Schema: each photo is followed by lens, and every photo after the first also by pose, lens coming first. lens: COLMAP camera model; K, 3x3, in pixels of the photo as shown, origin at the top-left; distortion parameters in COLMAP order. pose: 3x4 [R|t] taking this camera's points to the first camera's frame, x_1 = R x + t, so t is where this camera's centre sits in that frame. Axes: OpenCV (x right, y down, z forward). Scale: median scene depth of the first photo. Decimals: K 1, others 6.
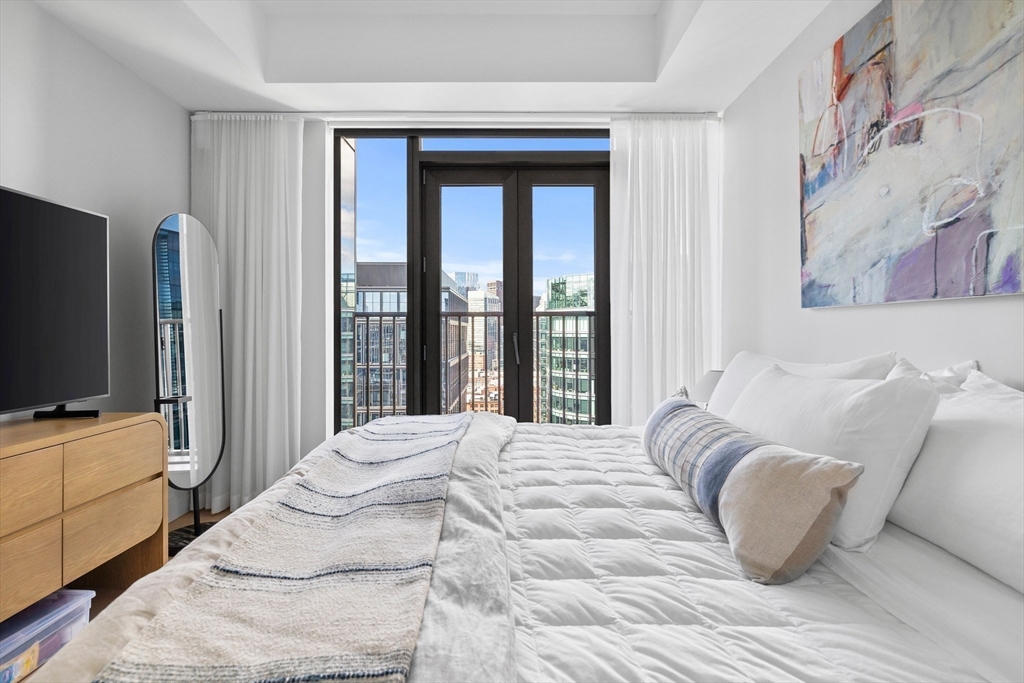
lens RADIAL K [[476.0, 0, 508.9], [0, 476.0, 325.2], [0, 0, 1]] dist [-0.006058, -0.000582]
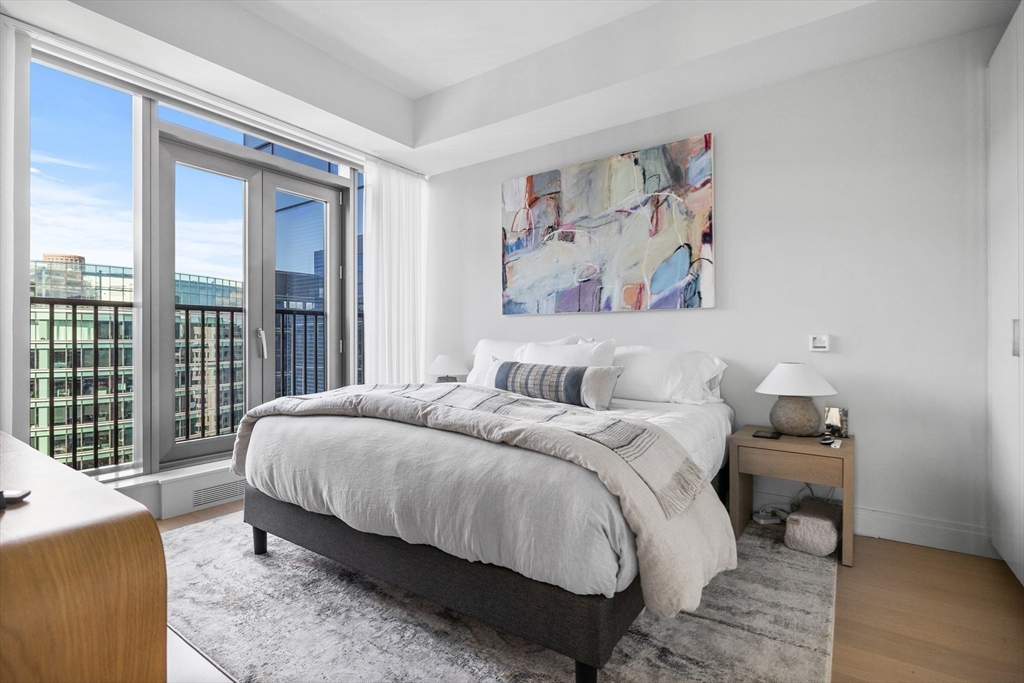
lens RADIAL K [[491.5, 0, 511.5], [0, 491.5, 341.9], [0, 0, 1]] dist [-0.015545, 0.002378]
pose [[0.587182, 0.003820, 0.809446, -0.959483], [-0.010475, 0.999941, 0.002879, 0.066843], [-0.809387, -0.010169, 0.587188, -0.115557]]
